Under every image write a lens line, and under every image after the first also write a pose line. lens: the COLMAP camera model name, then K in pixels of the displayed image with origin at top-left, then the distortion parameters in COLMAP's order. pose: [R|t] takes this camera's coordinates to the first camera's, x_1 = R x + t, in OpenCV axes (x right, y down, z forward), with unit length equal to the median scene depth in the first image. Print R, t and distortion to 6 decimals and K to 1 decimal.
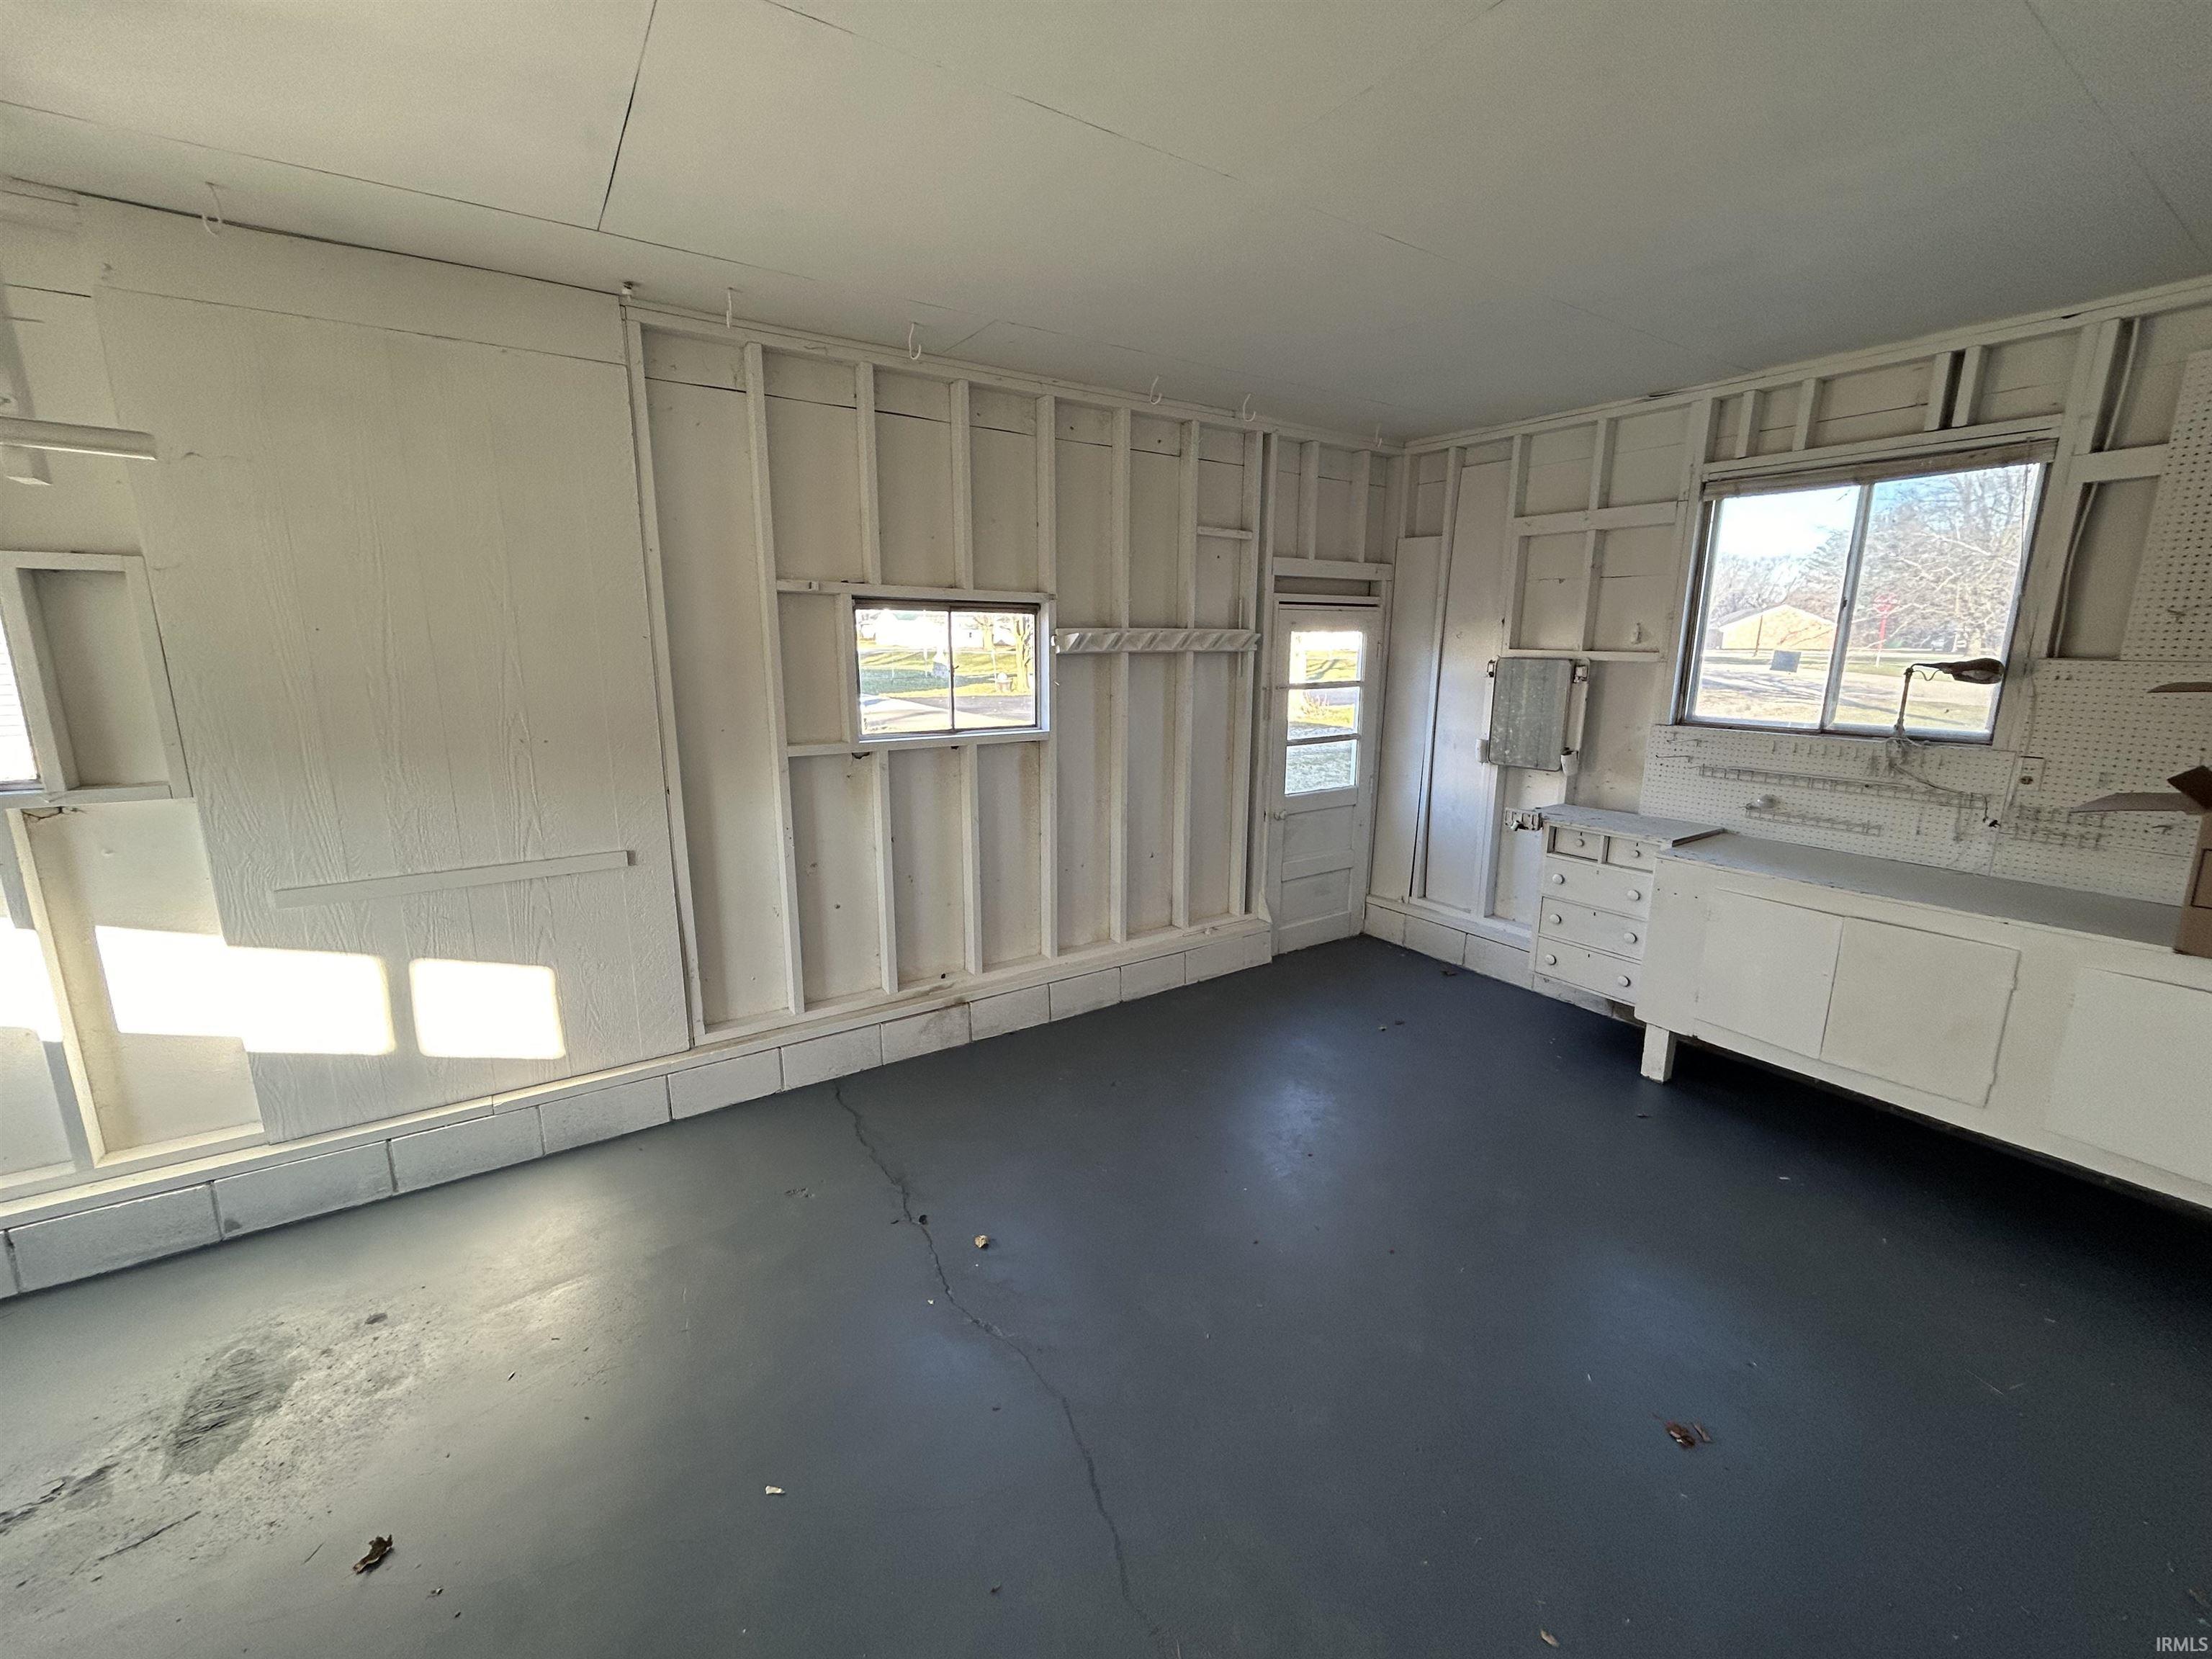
lens RADIAL K [[899.8, 0, 1093.4], [0, 899.8, 824.0], [0, 0, 1]] dist [-0.001043, 0.000317]
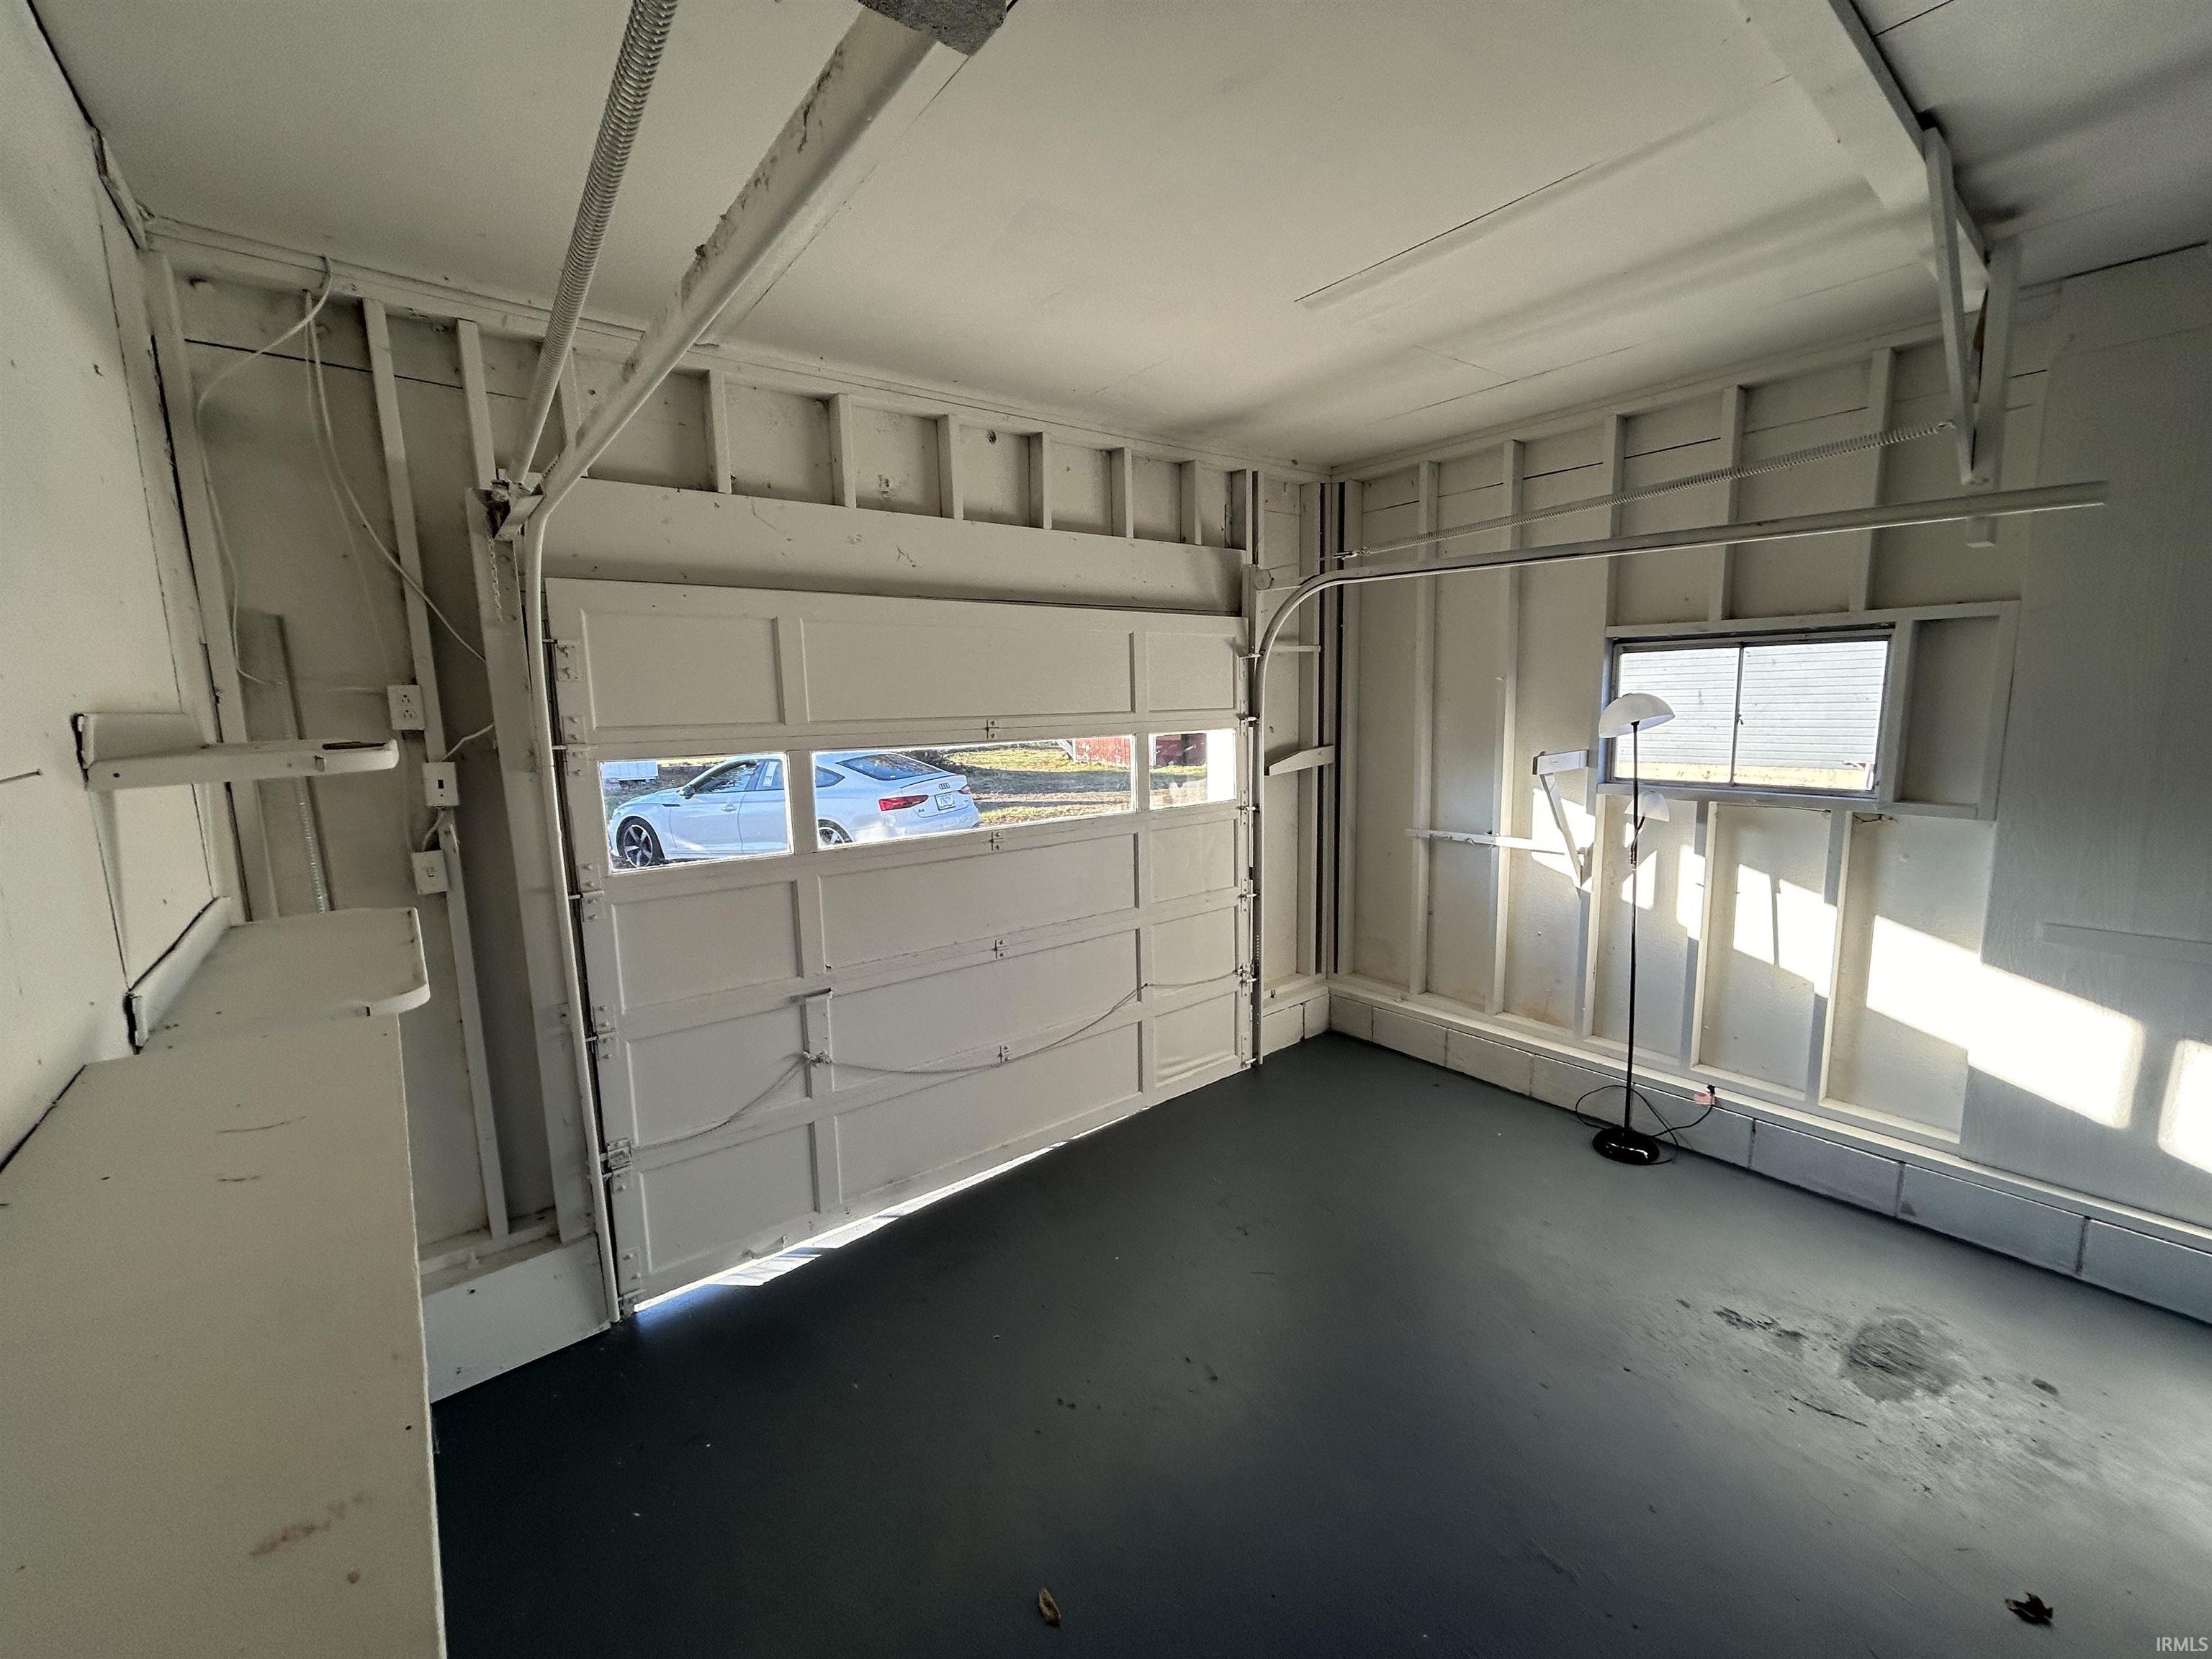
lens RADIAL K [[899.8, 0, 1101.3], [0, 899.8, 831.5], [0, 0, 1]] dist [-0.001043, 0.000317]
pose [[0.096977, 0.143982, -0.984817, -0.046166], [-0.177624, 0.976100, 0.125216, 0.037307], [0.979309, 0.162784, 0.120234, -0.172849]]
